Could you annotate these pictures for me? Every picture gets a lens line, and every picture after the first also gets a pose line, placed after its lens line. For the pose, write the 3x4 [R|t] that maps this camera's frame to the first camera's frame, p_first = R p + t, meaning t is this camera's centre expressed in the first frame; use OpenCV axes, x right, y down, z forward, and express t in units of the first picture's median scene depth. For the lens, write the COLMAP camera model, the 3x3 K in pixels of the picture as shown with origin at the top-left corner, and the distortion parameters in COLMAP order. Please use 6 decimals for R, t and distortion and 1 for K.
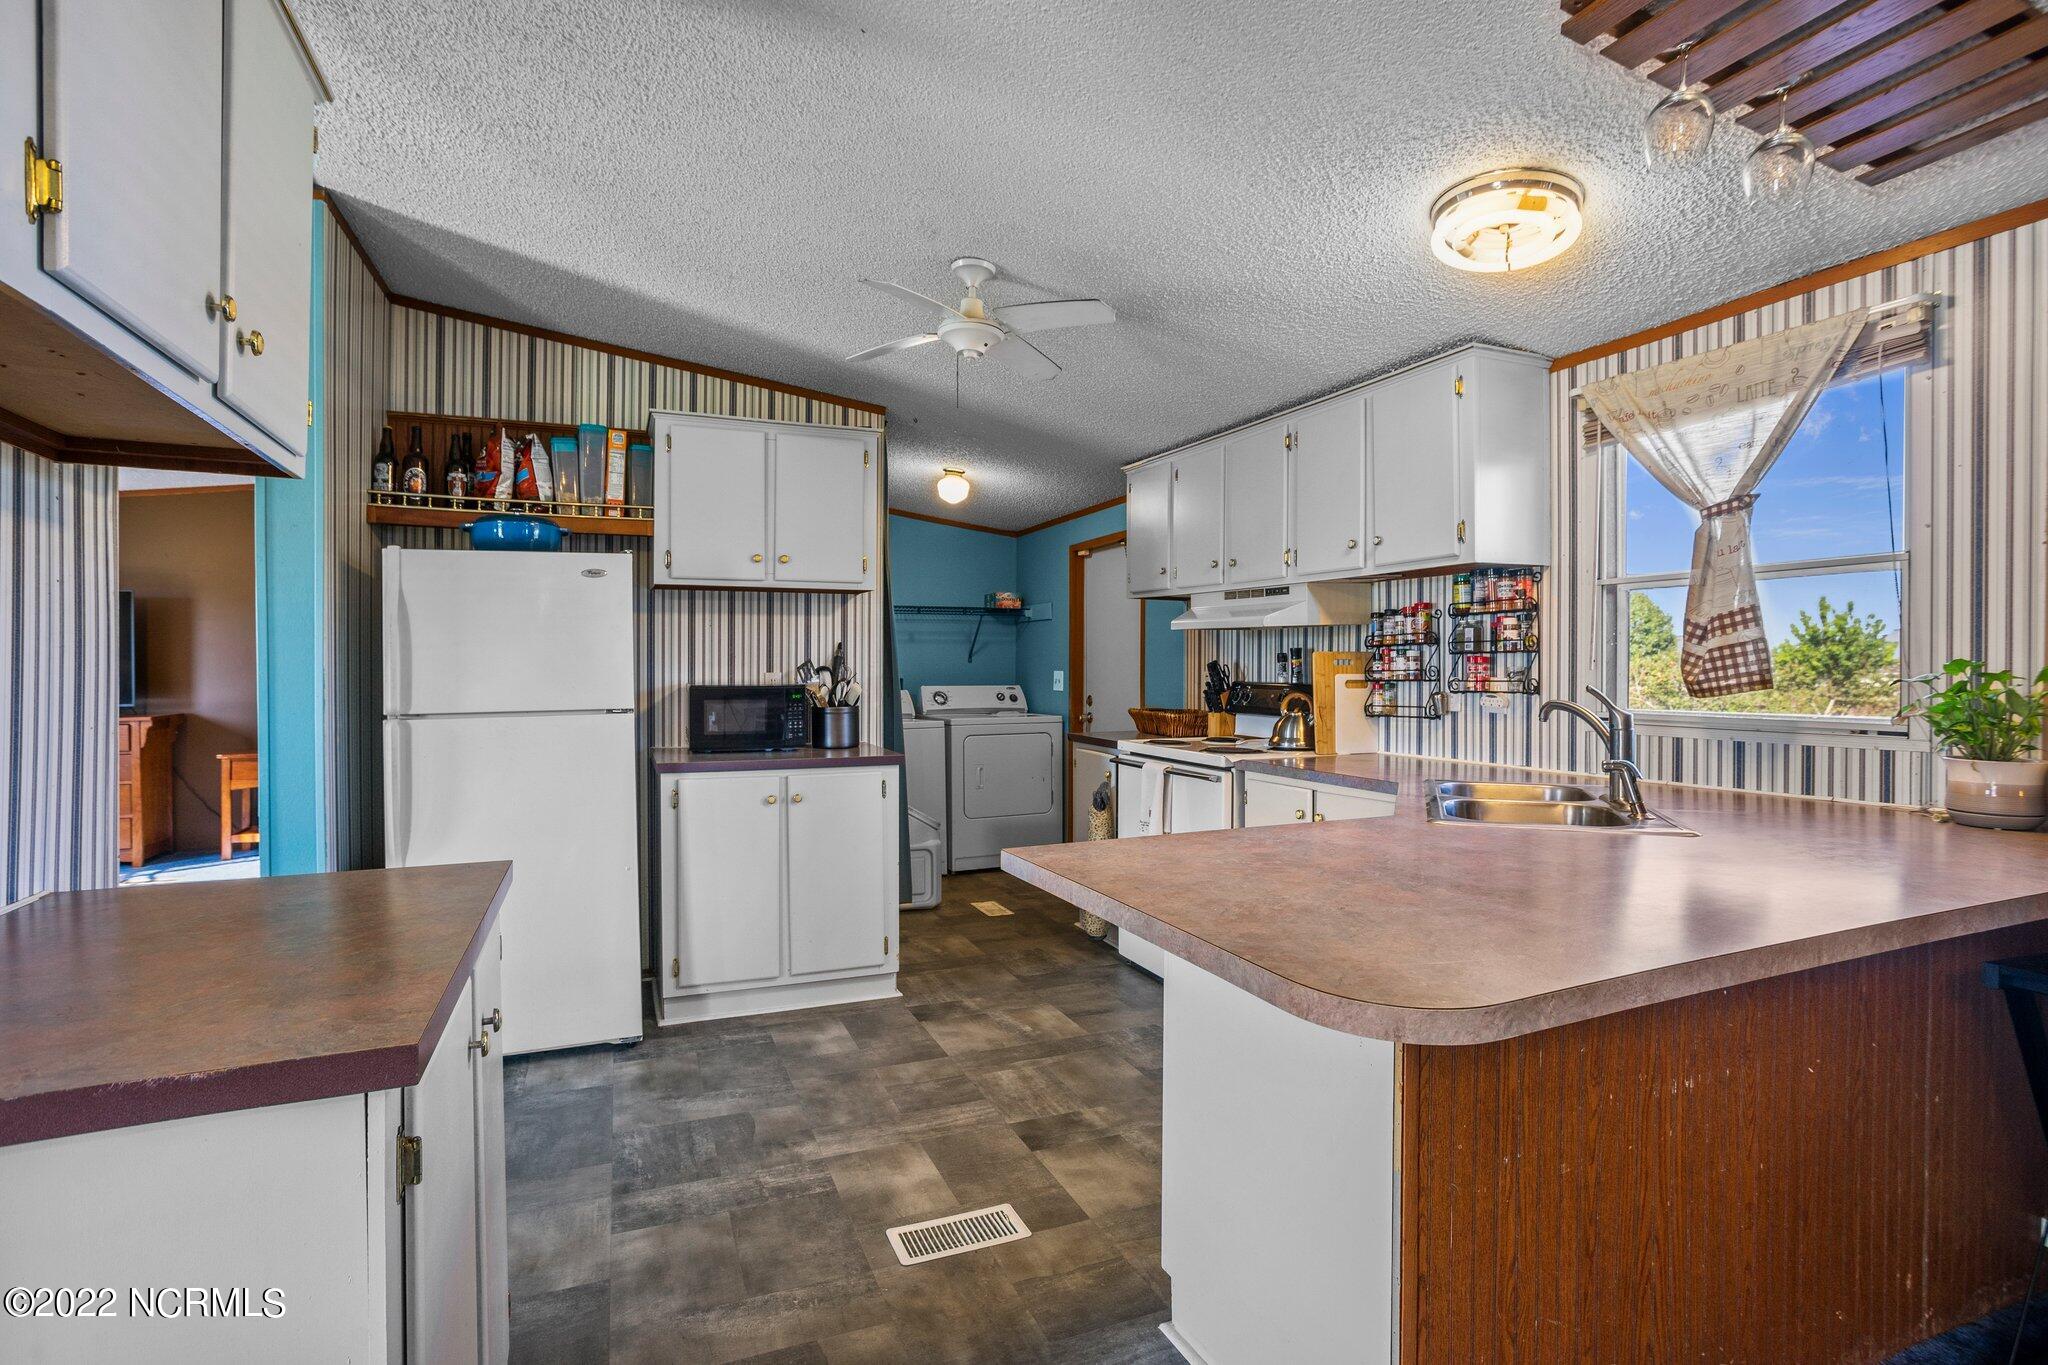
lens RADIAL K [[988.5, 0, 1028.9], [0, 988.5, 667.4], [0, 0, 1]] dist [-0.013751, 0.006899]
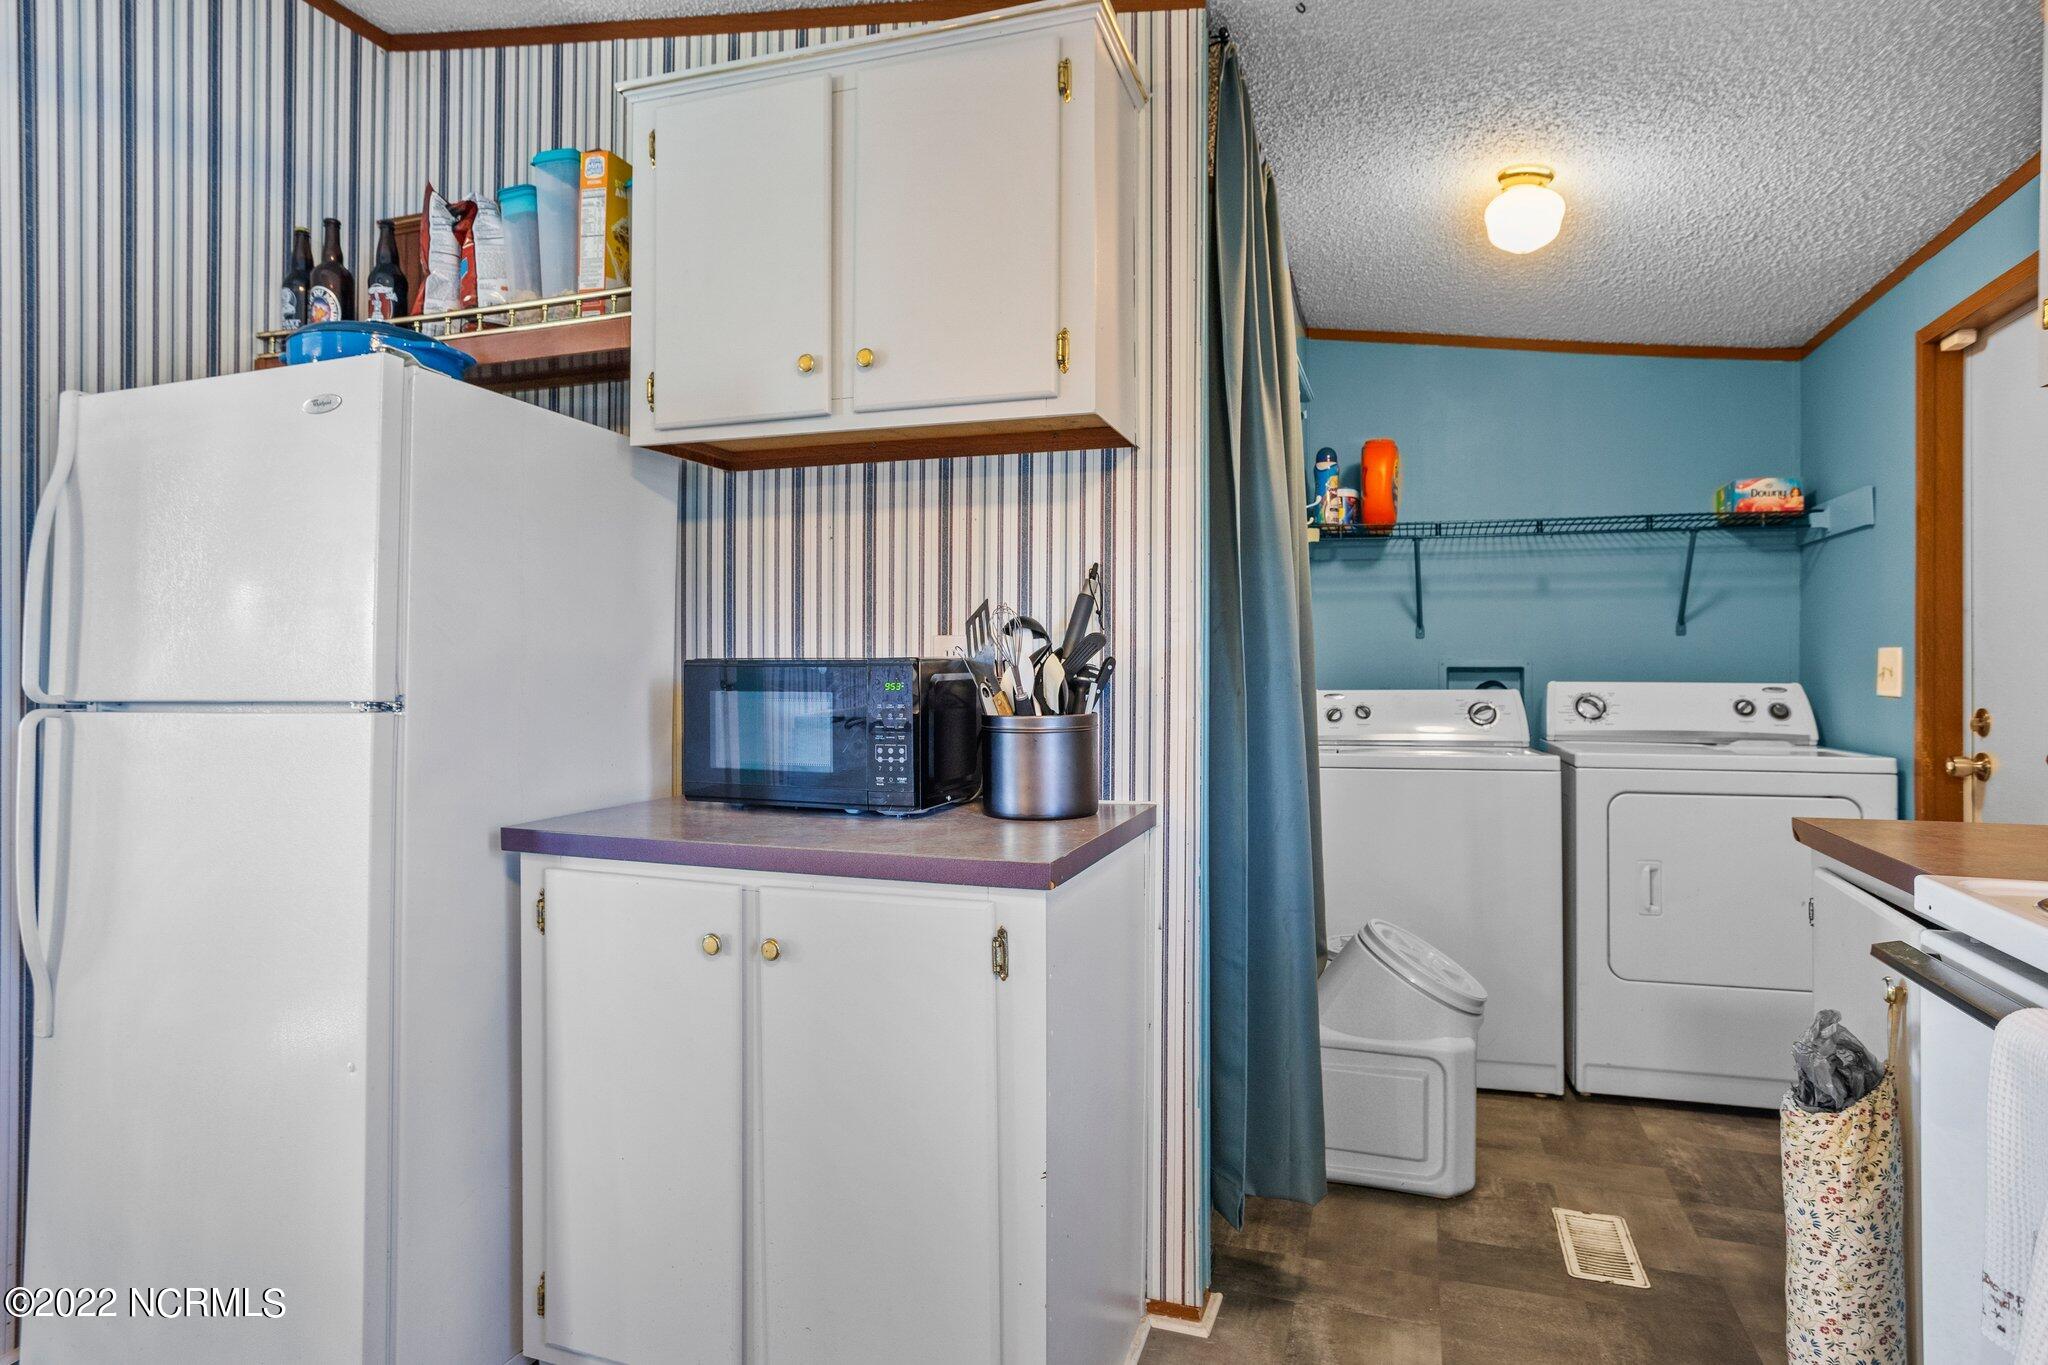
lens RADIAL K [[1138.9, 0, 1021.2], [0, 1138.9, 661.3], [0, 0, 1]] dist [-0.016585, 0.001322]
pose [[0.744235, -0.002324, -0.667914, 0.075724], [-0.002890, 0.999973, -0.006699, 0.013542], [0.667912, 0.006916, 0.744208, 0.422501]]
